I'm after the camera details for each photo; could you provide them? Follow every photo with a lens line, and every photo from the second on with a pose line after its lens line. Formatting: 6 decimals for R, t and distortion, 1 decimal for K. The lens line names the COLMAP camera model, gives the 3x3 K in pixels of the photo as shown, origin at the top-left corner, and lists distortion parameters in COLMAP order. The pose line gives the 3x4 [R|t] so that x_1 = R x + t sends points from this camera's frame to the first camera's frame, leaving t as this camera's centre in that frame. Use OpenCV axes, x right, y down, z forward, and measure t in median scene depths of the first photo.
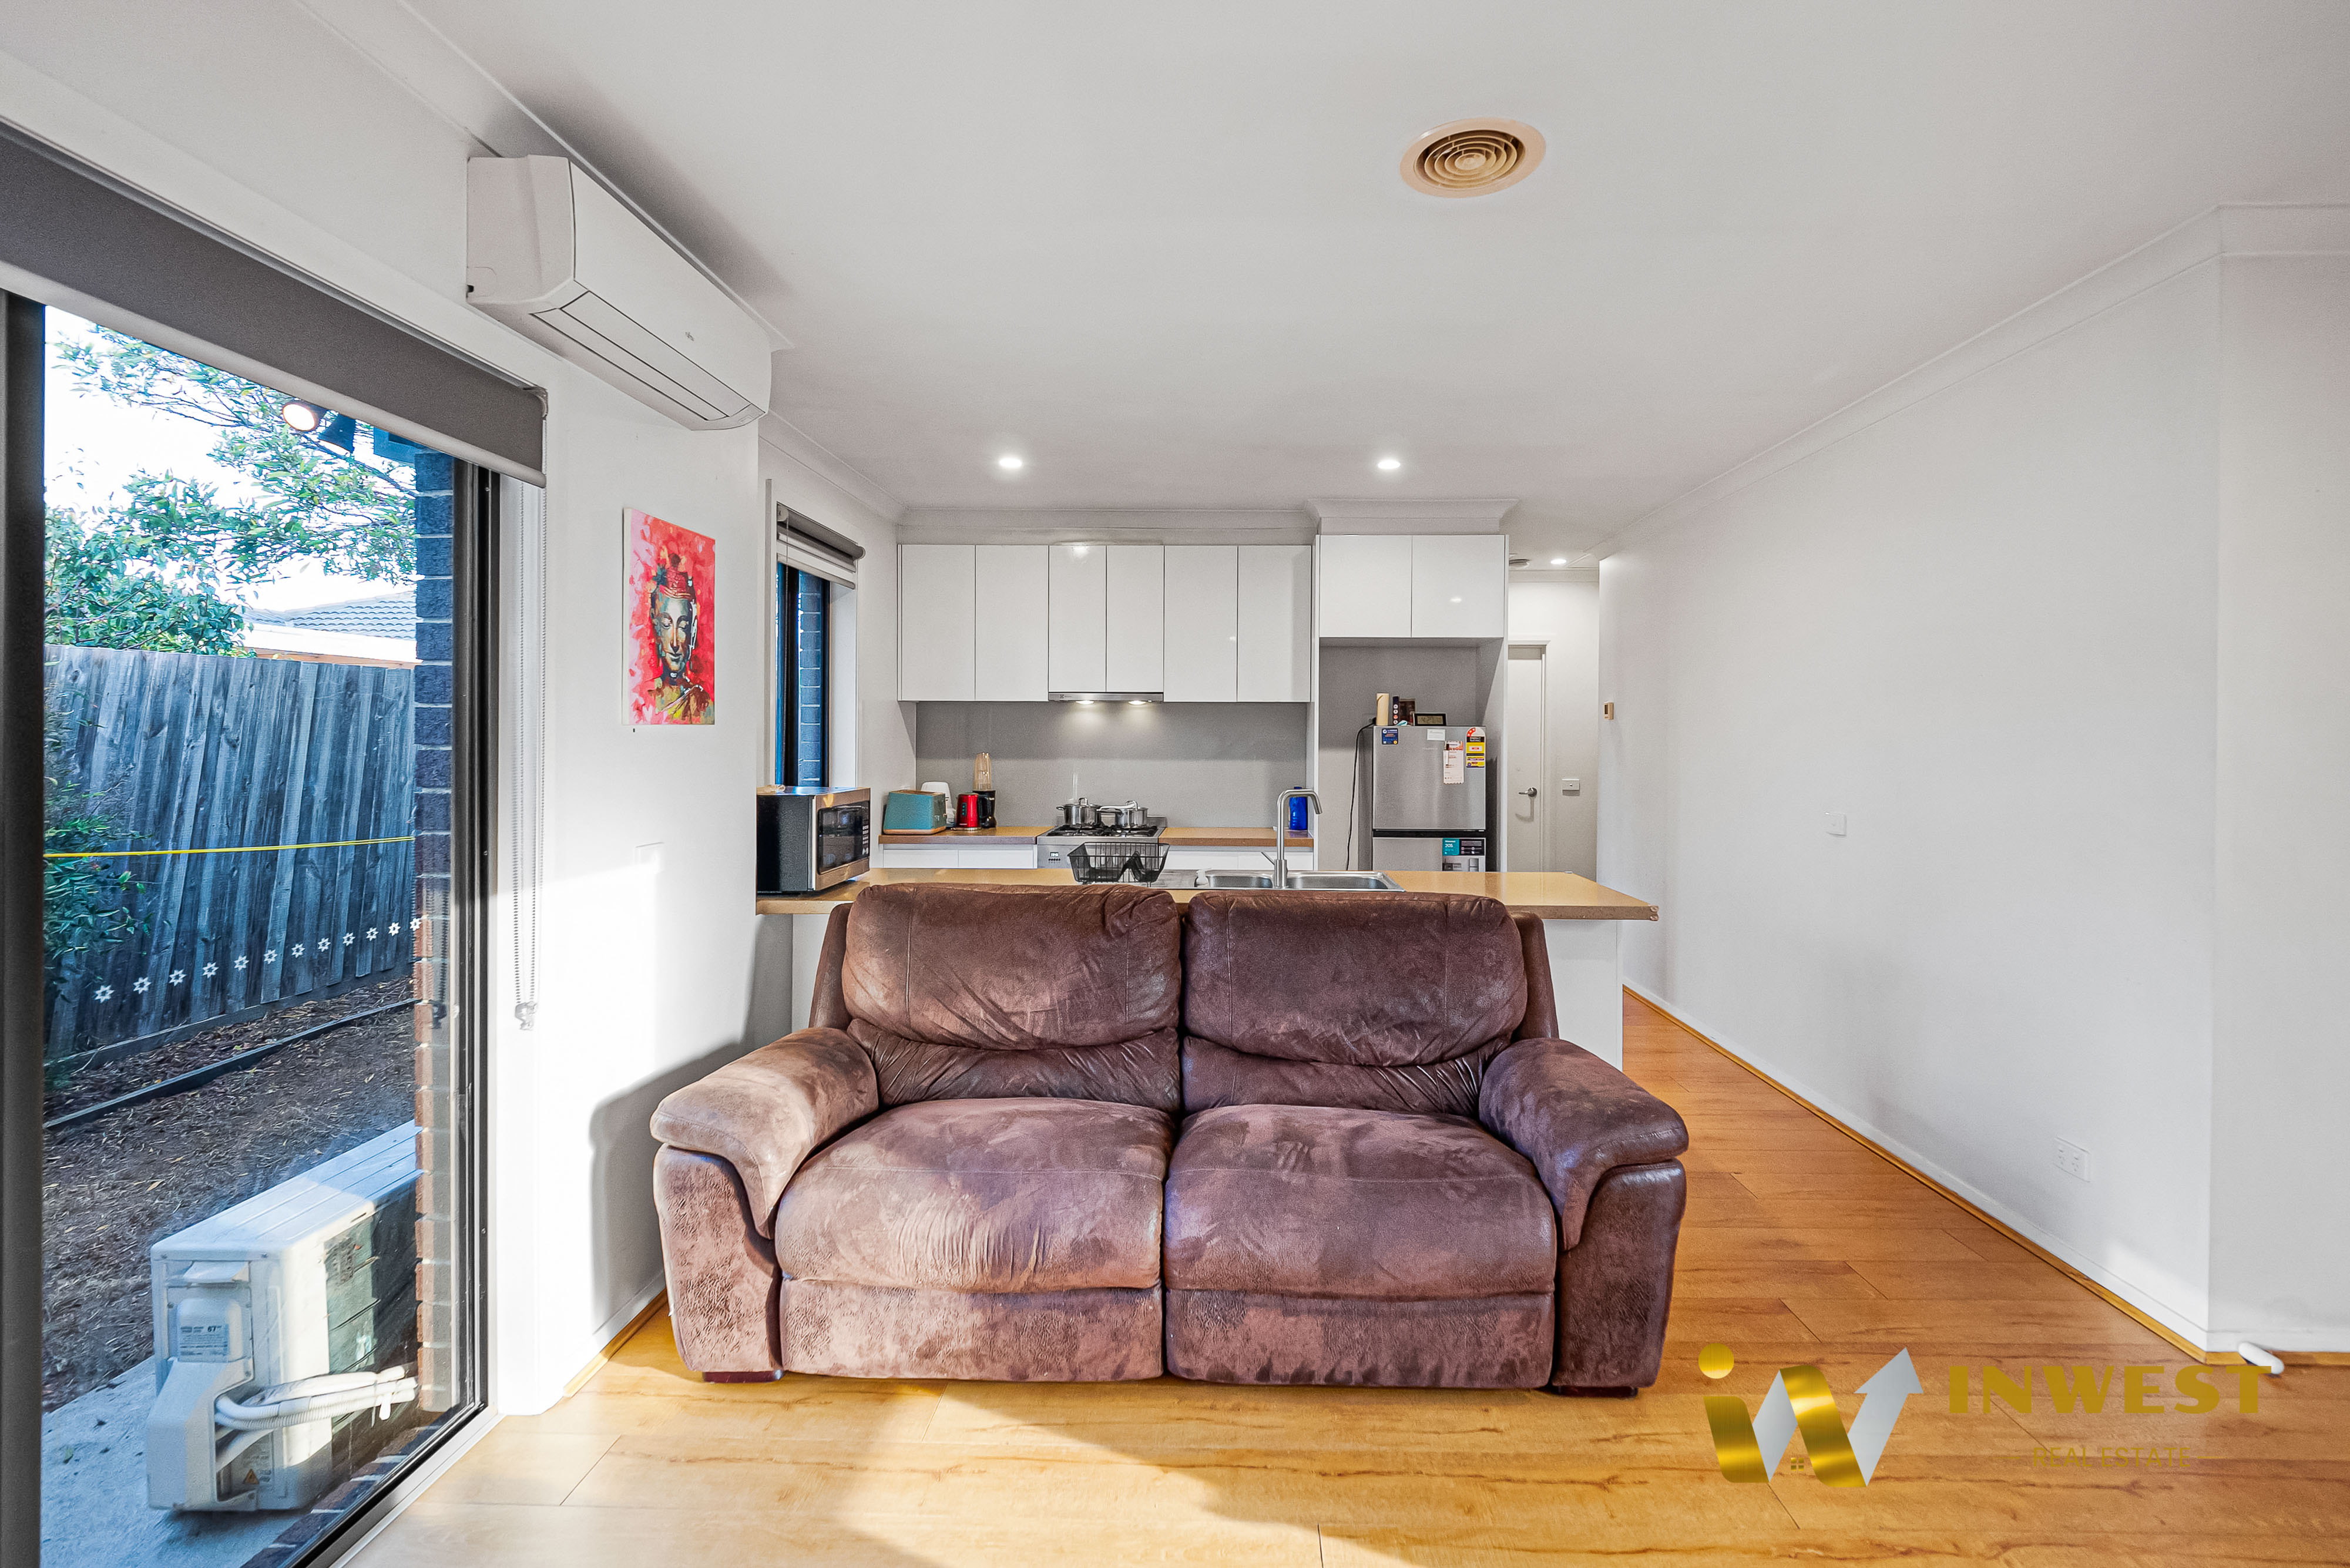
lens RADIAL K [[1047.4, 0, 1212.0], [0, 1047.4, 750.0], [0, 0, 1]] dist [0.001440, -0.000158]
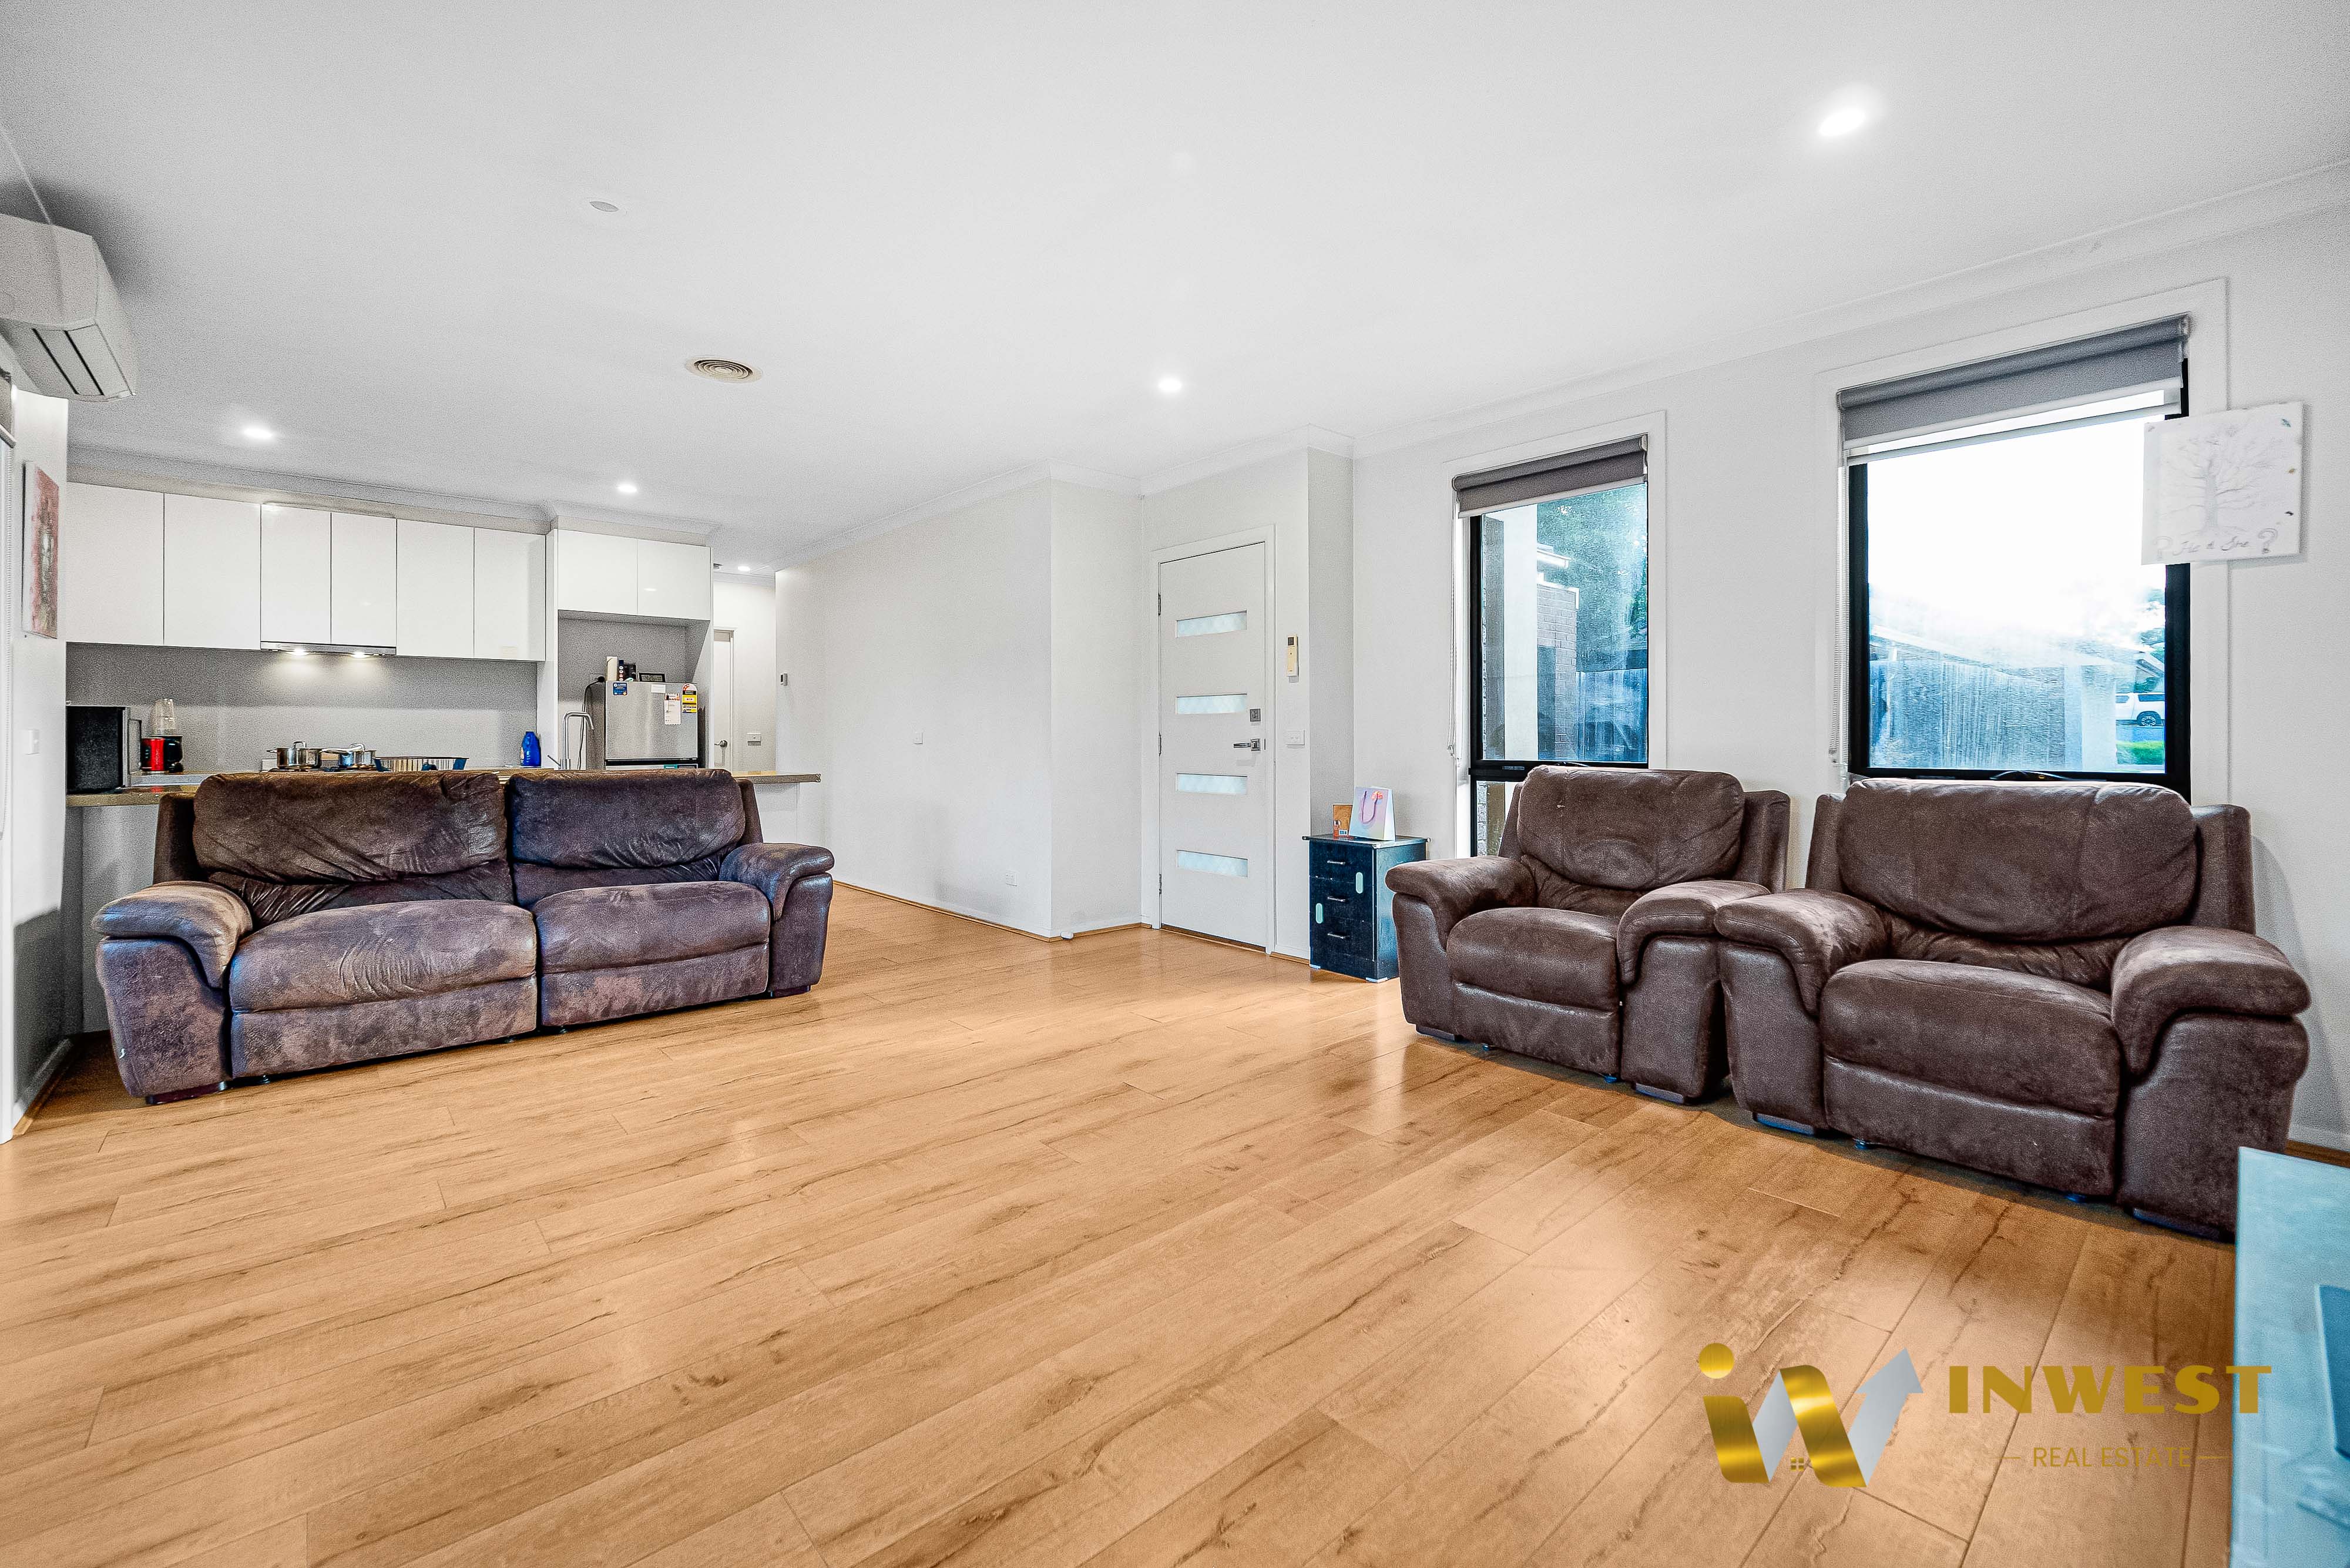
lens RADIAL K [[978.5, 0, 1161.0], [0, 978.5, 724.0], [0, 0, 1]] dist [0.012871, -0.010037]
pose [[0.739187, 0.001364, 0.673499, -0.297945], [0.011804, 0.999818, -0.014981, 0.108055], [-0.673397, 0.019024, 0.739036, -0.698356]]
